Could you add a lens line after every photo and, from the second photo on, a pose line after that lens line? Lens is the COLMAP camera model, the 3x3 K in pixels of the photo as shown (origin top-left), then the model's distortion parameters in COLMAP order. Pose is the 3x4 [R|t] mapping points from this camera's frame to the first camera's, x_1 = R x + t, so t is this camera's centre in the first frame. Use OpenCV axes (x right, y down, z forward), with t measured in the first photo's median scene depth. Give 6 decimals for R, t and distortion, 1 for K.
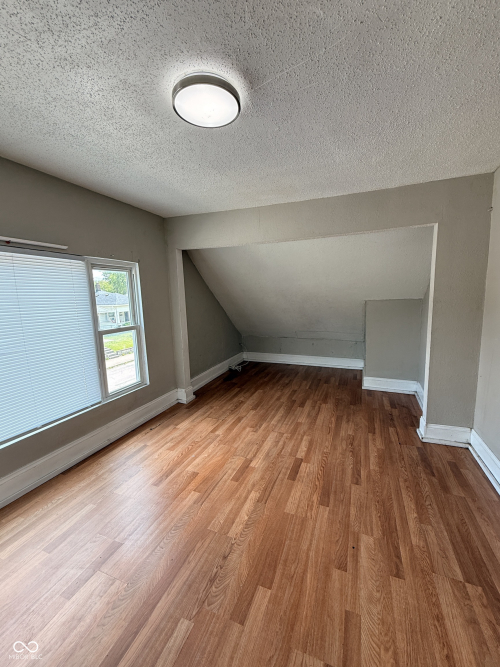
lens RADIAL K [[276.7, 0, 250.6], [0, 276.7, 334.5], [0, 0, 1]] dist [0.002988, -0.000270]
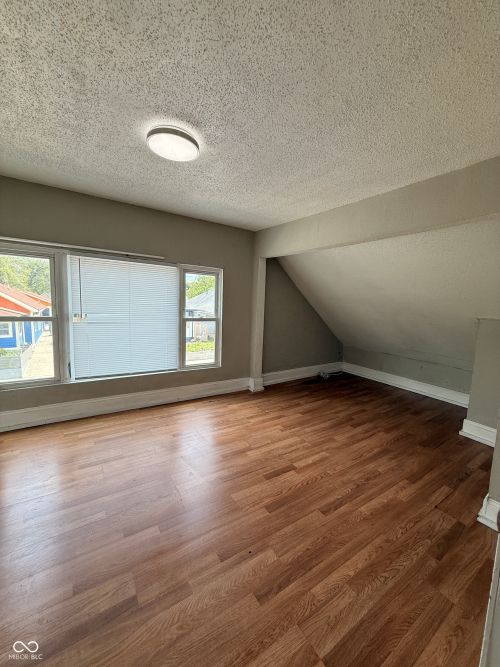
lens RADIAL K [[264.5, 0, 249.4], [0, 264.5, 332.4], [0, 0, 1]] dist [-0.000346, 0.000350]
pose [[0.819996, 0.126739, -0.558160, 0.448775], [-0.145205, 0.989337, 0.011322, -0.004859], [0.553644, 0.071764, 0.829656, 0.096258]]
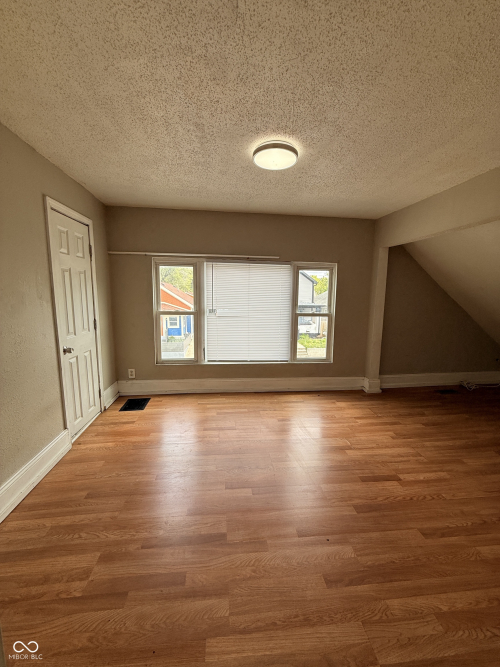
lens RADIAL K [[264.5, 0, 251.2], [0, 264.5, 332.2], [0, 0, 1]] dist [-0.000346, 0.000350]
pose [[0.474469, 0.160129, -0.865585, 0.537940], [-0.155076, 0.983142, 0.096872, -0.012275], [0.866505, 0.088269, 0.491302, 0.125920]]
